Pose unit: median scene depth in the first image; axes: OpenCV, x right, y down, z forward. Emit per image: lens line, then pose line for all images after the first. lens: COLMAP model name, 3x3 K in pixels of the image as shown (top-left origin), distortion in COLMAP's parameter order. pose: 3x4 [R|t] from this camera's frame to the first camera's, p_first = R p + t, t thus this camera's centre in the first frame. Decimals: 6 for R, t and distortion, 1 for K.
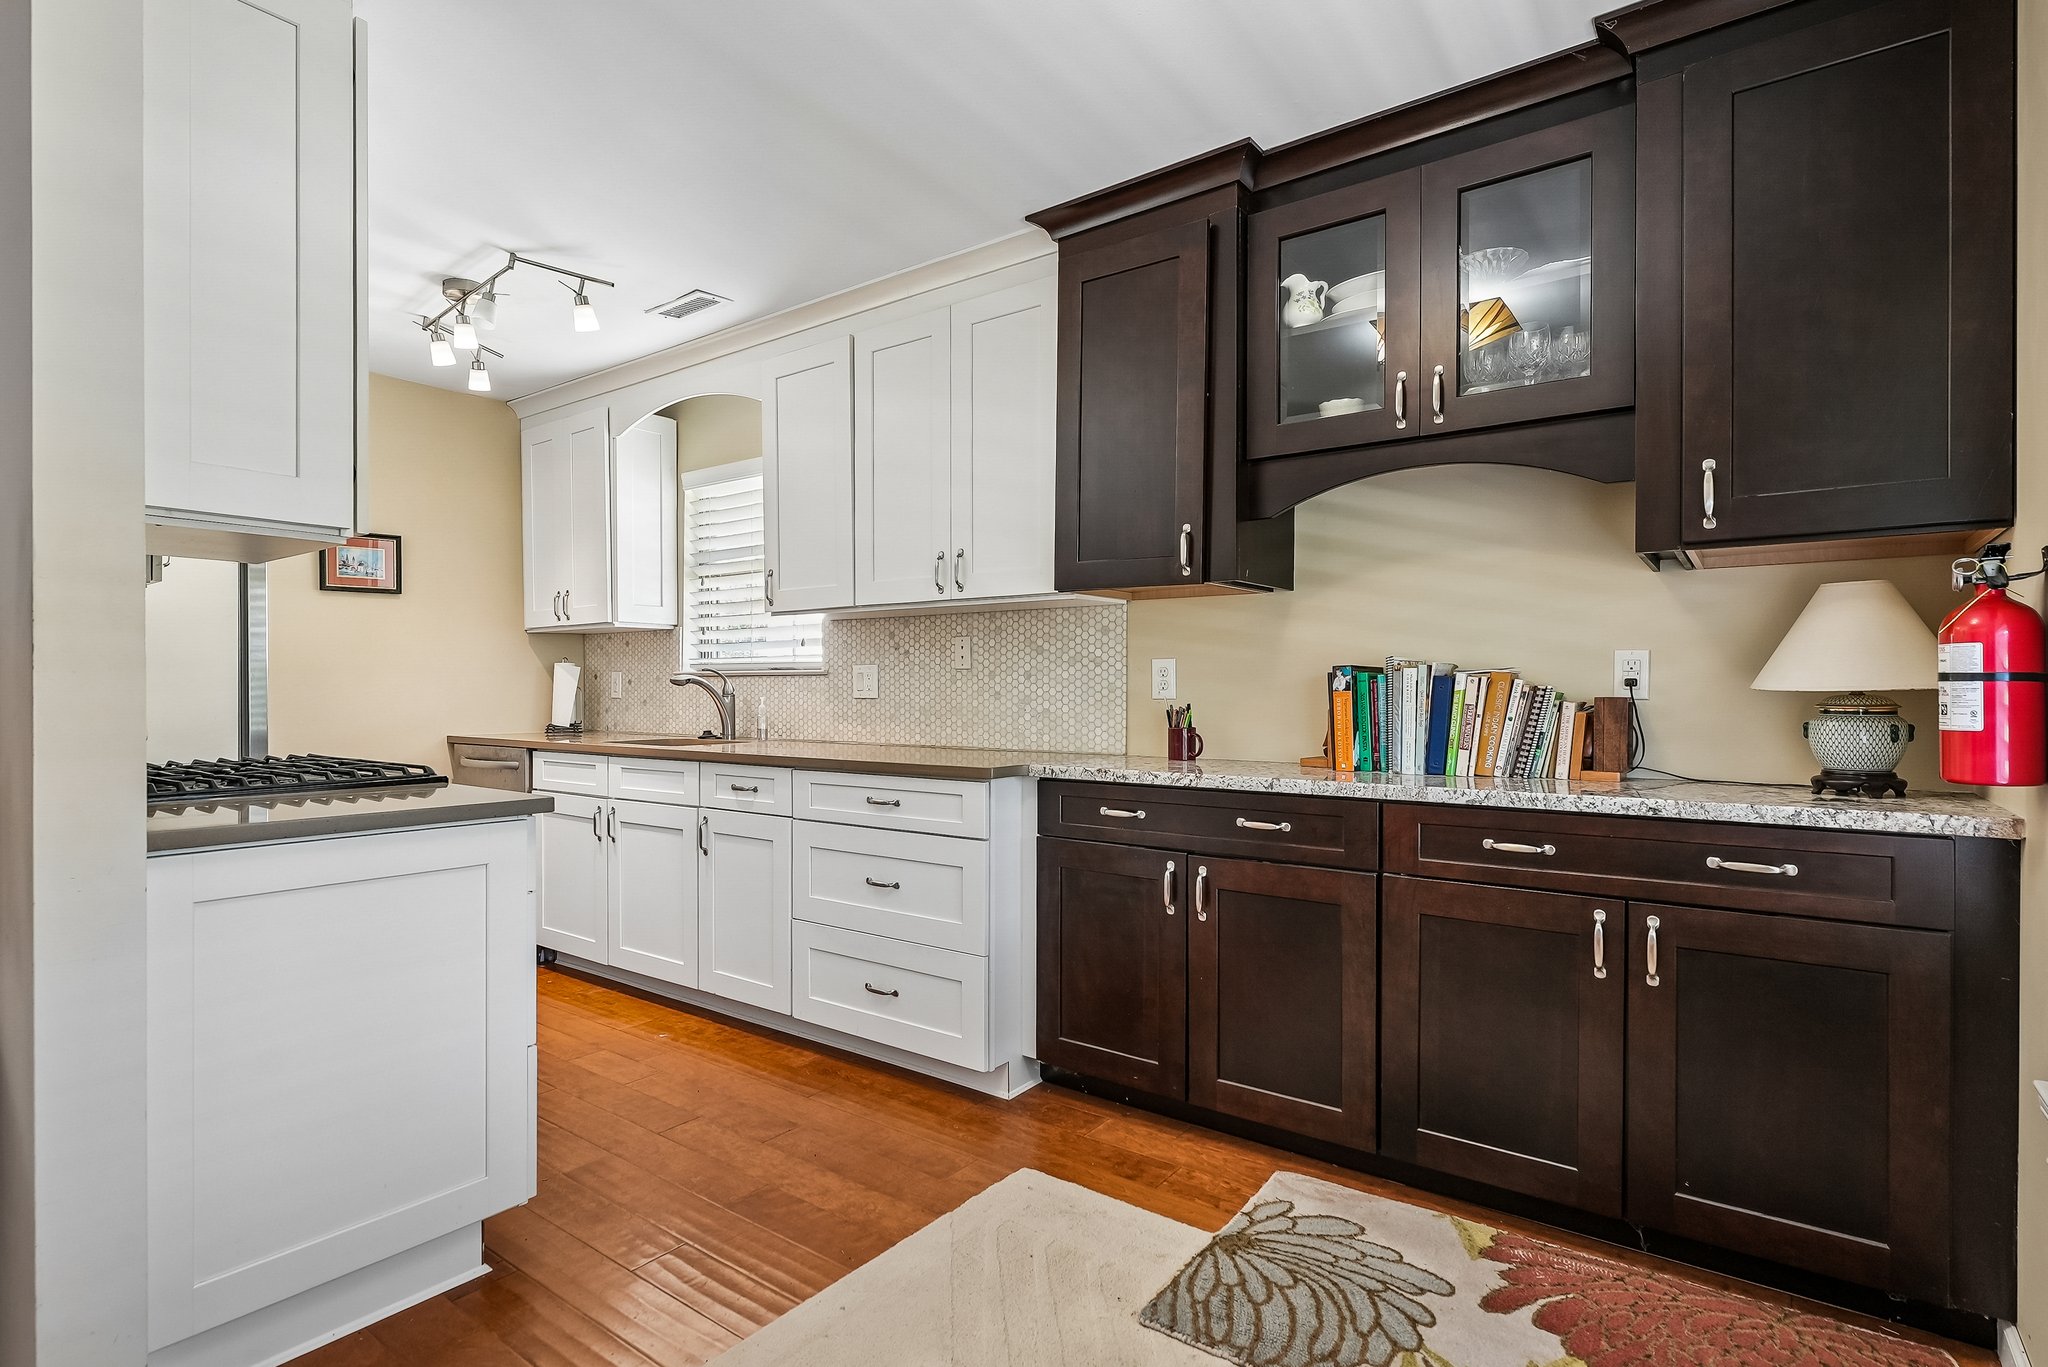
lens RADIAL K [[1035.7, 0, 972.1], [0, 1035.7, 693.3], [0, 0, 1]] dist [-0.002605, 0.001834]
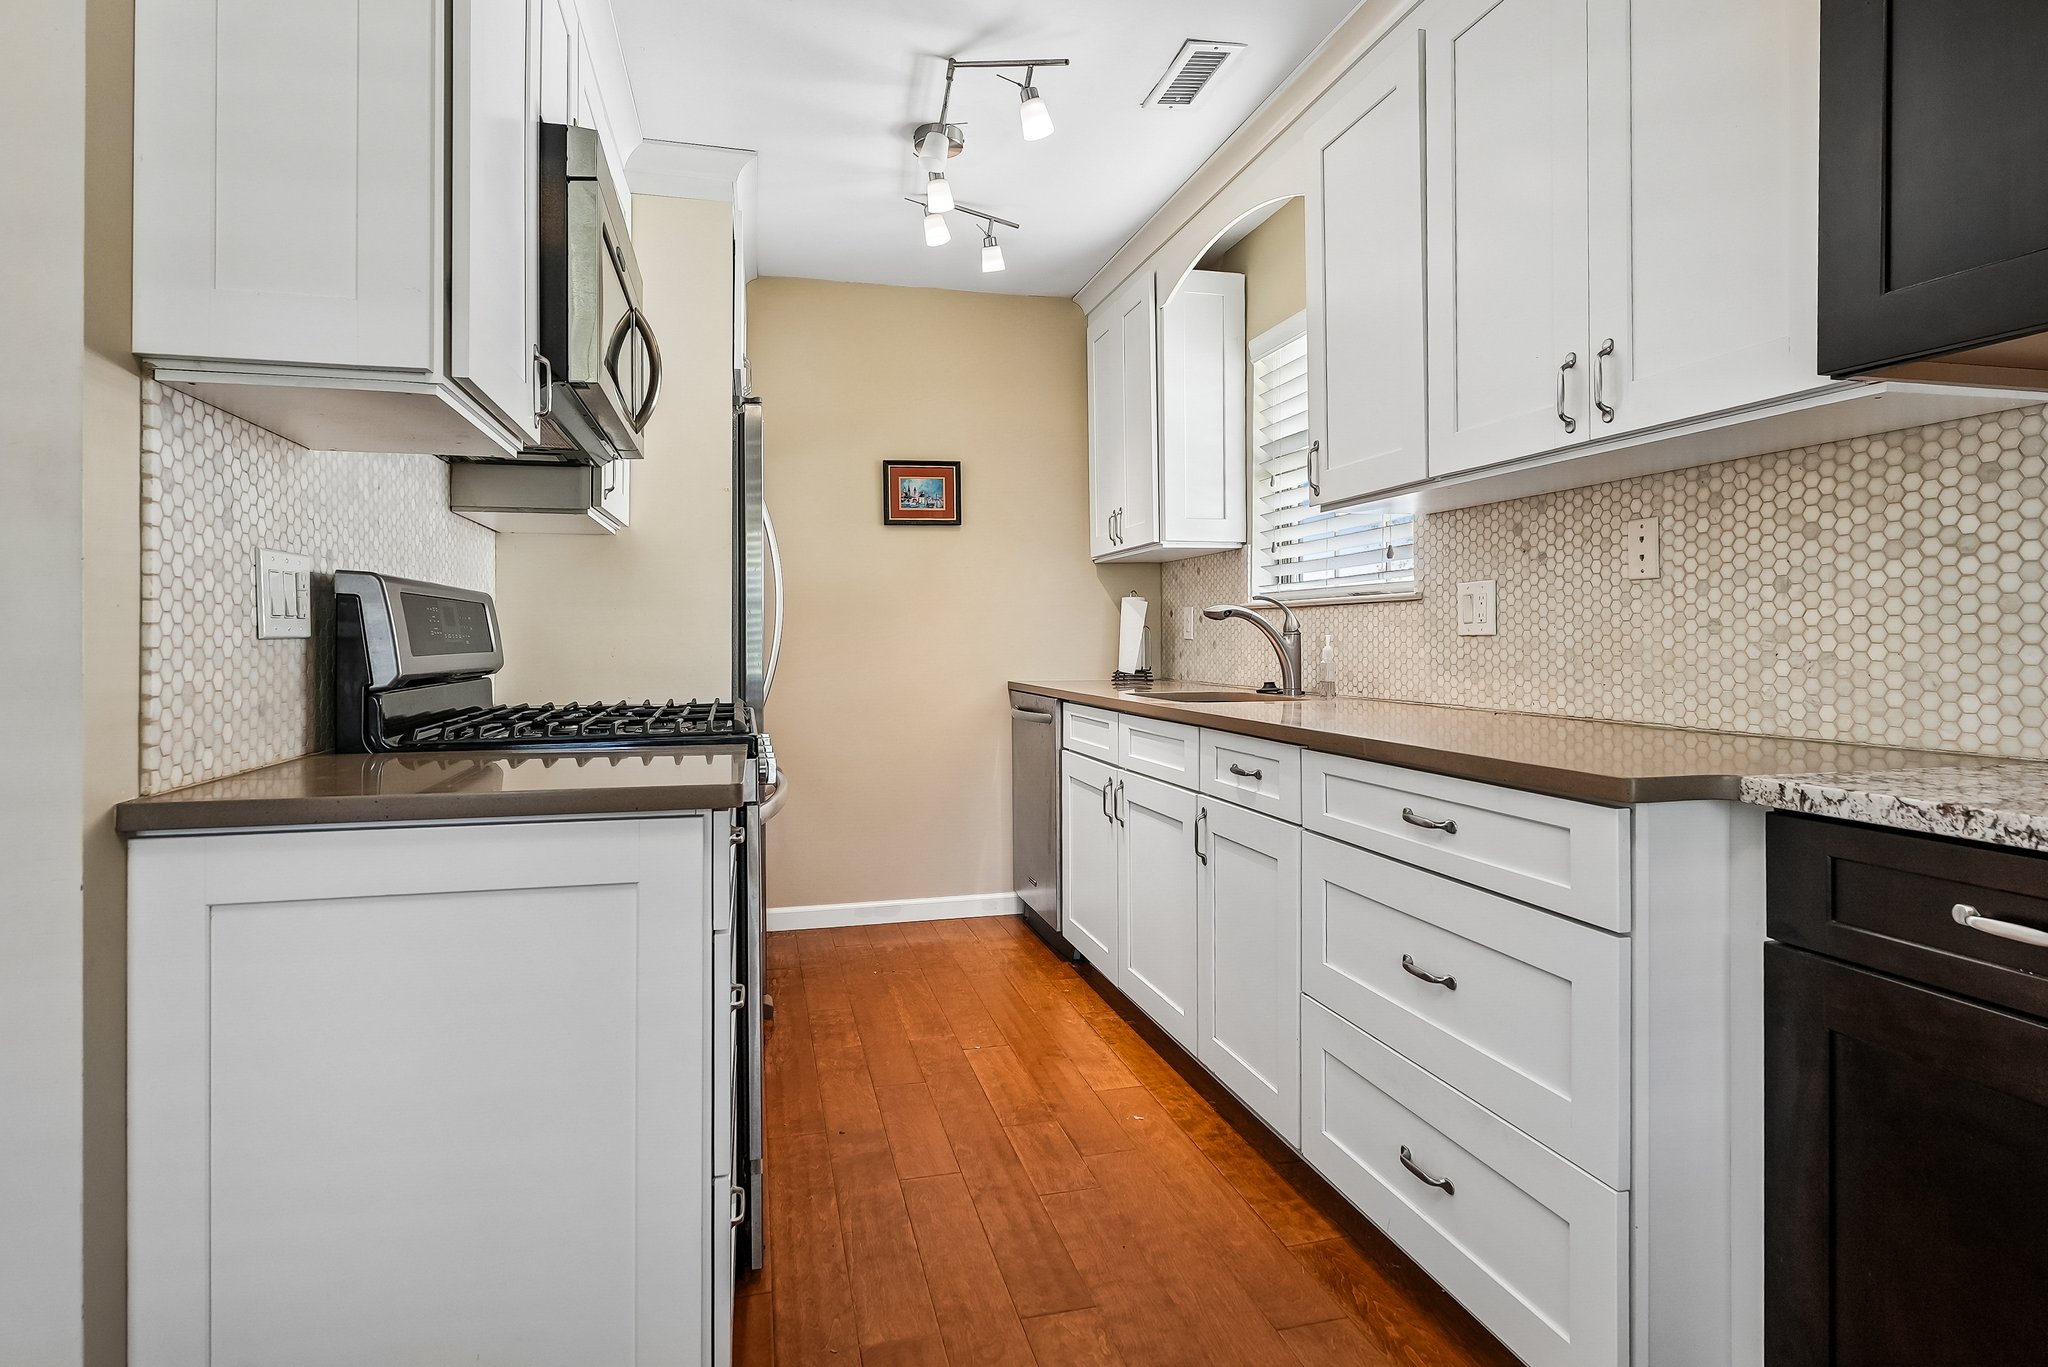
lens RADIAL K [[1058.7, 0, 1017.7], [0, 1058.7, 636.9], [0, 0, 1]] dist [-0.004055, 0.003397]
pose [[0.800441, -0.003303, -0.599403, 0.064954], [-0.000255, 0.999983, -0.005850, 0.011014], [0.599412, 0.004836, 0.800426, 0.381682]]
